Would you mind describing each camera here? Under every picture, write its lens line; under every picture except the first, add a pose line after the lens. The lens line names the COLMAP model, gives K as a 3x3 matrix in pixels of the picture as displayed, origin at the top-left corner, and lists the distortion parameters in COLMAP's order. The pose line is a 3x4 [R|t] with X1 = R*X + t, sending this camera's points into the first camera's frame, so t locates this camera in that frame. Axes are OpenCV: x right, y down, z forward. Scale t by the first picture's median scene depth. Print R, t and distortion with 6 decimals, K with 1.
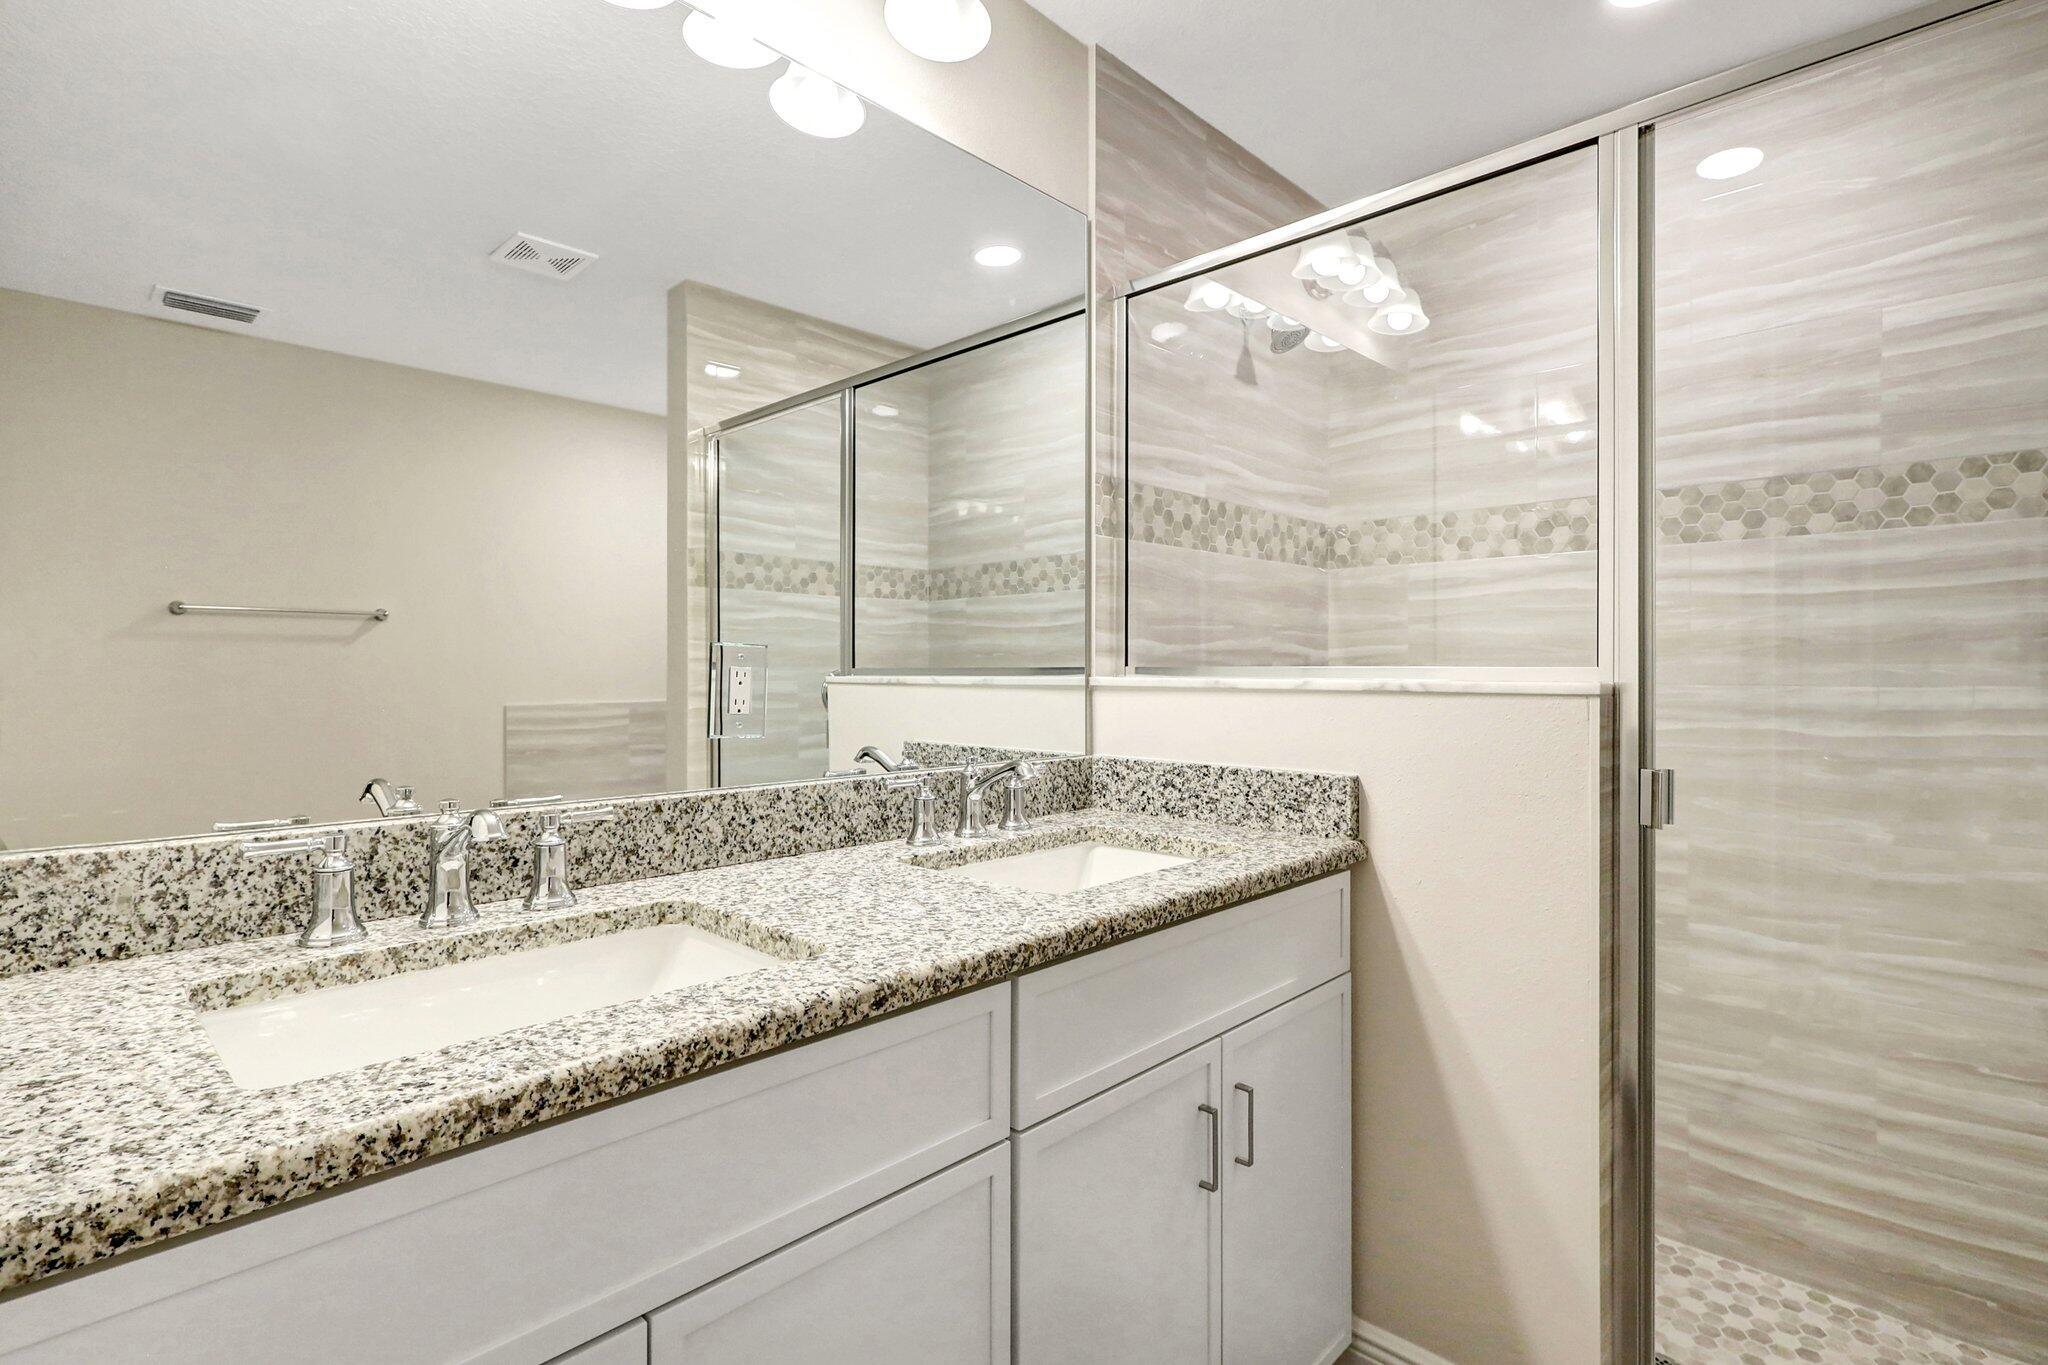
lens RADIAL K [[976.2, 0, 1018.8], [0, 976.2, 668.5], [0, 0, 1]] dist [-0.001538, 0.000054]
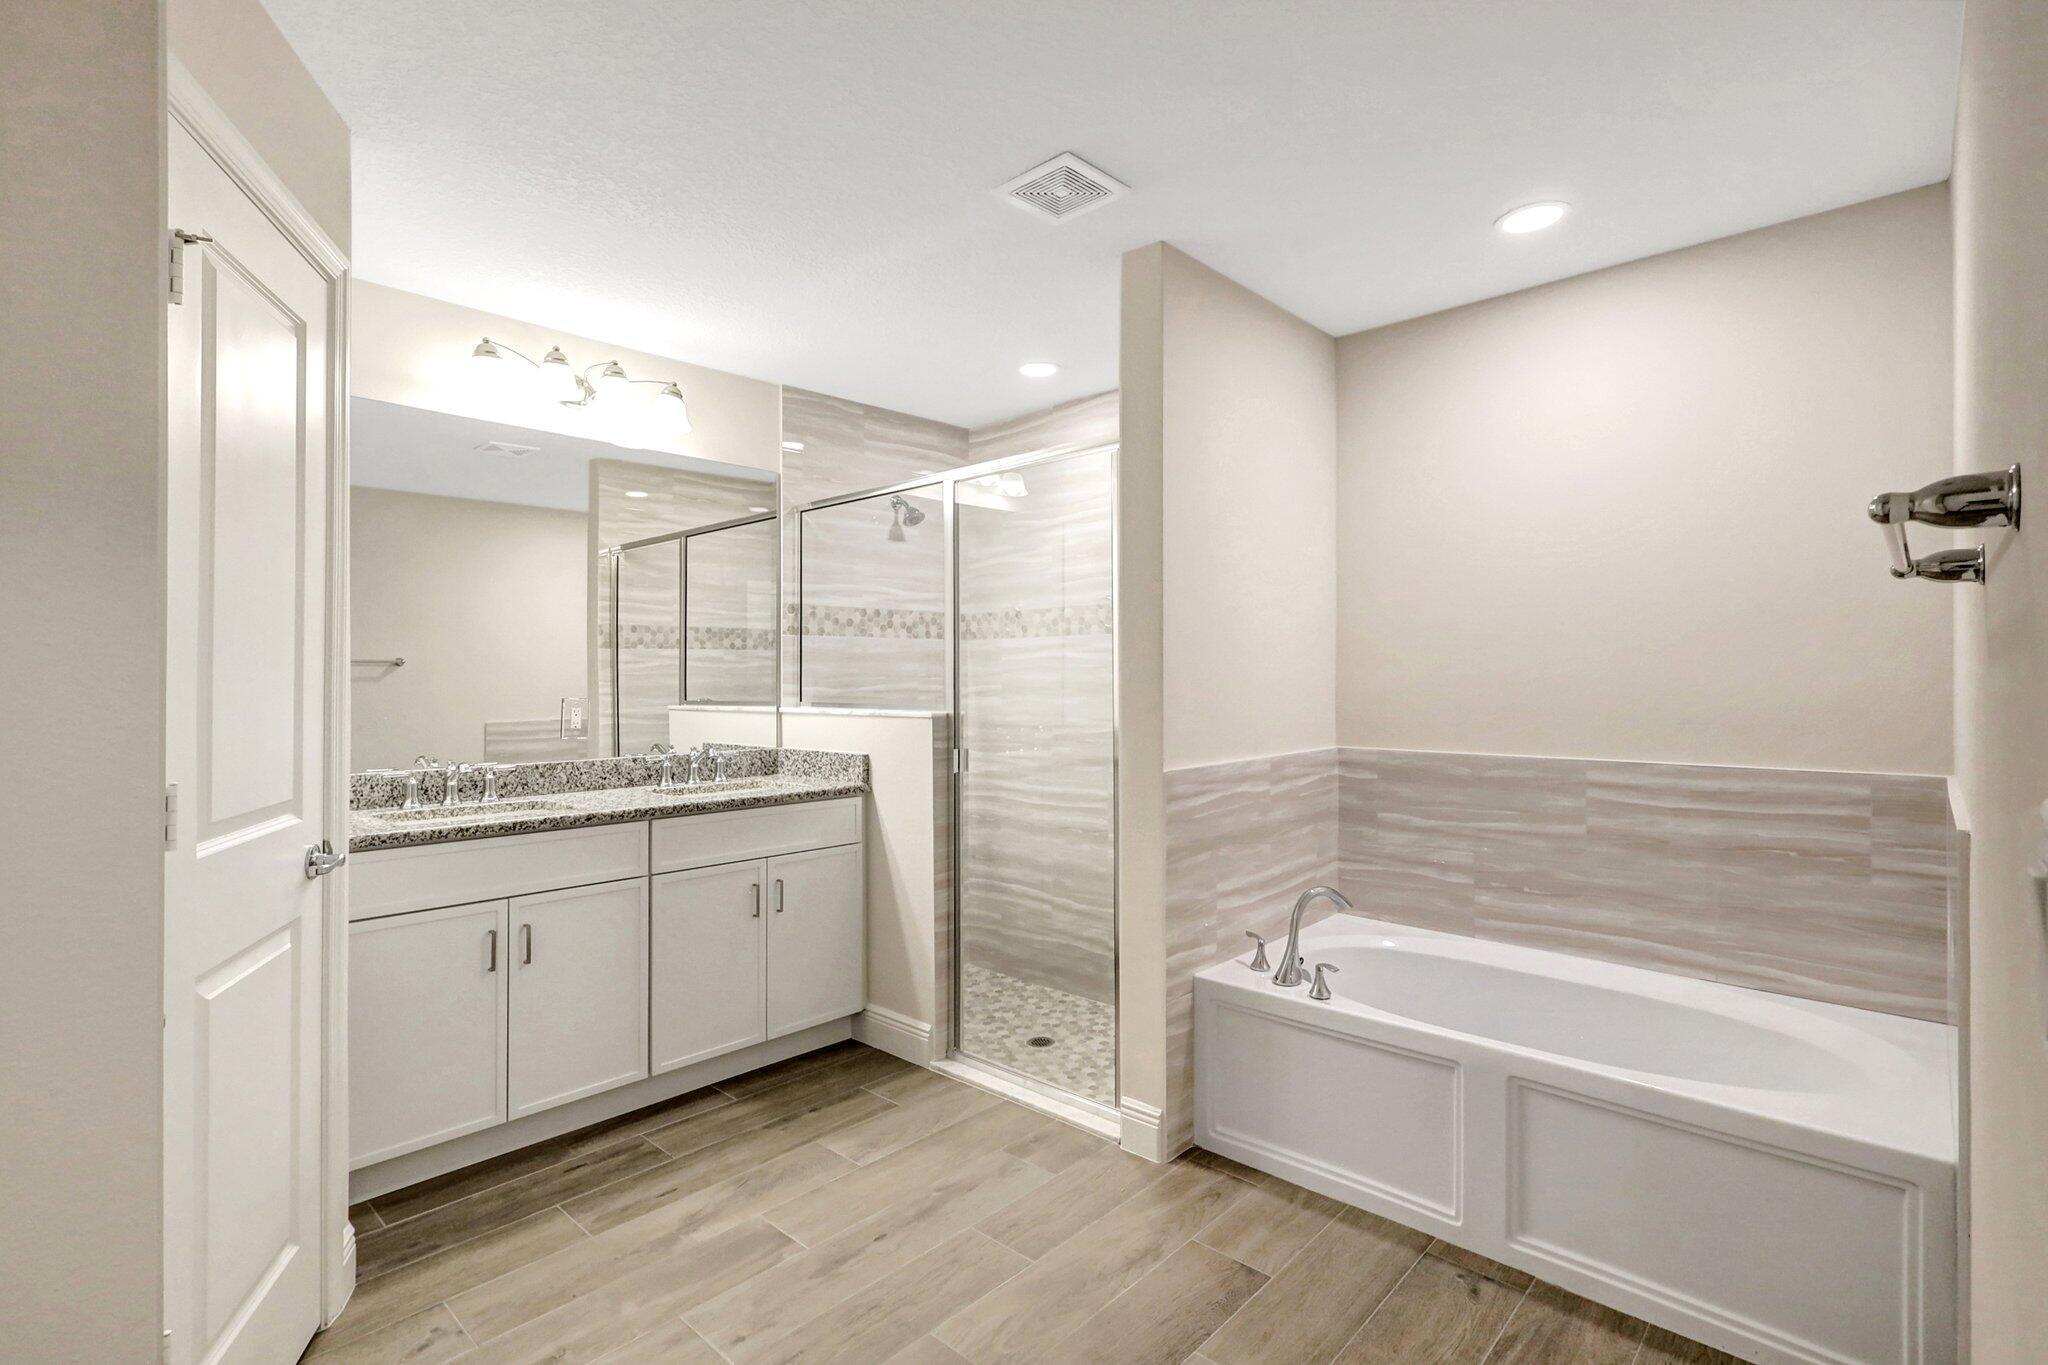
lens RADIAL K [[954.1, 0, 1020.3], [0, 954.1, 668.5], [0, 0, 1]] dist [0.000273, 0.000443]
pose [[0.999843, -0.007595, 0.016002, 0.508539], [0.007771, 0.999910, -0.010959, -0.043611], [-0.015917, 0.011082, 0.999812, -0.892097]]
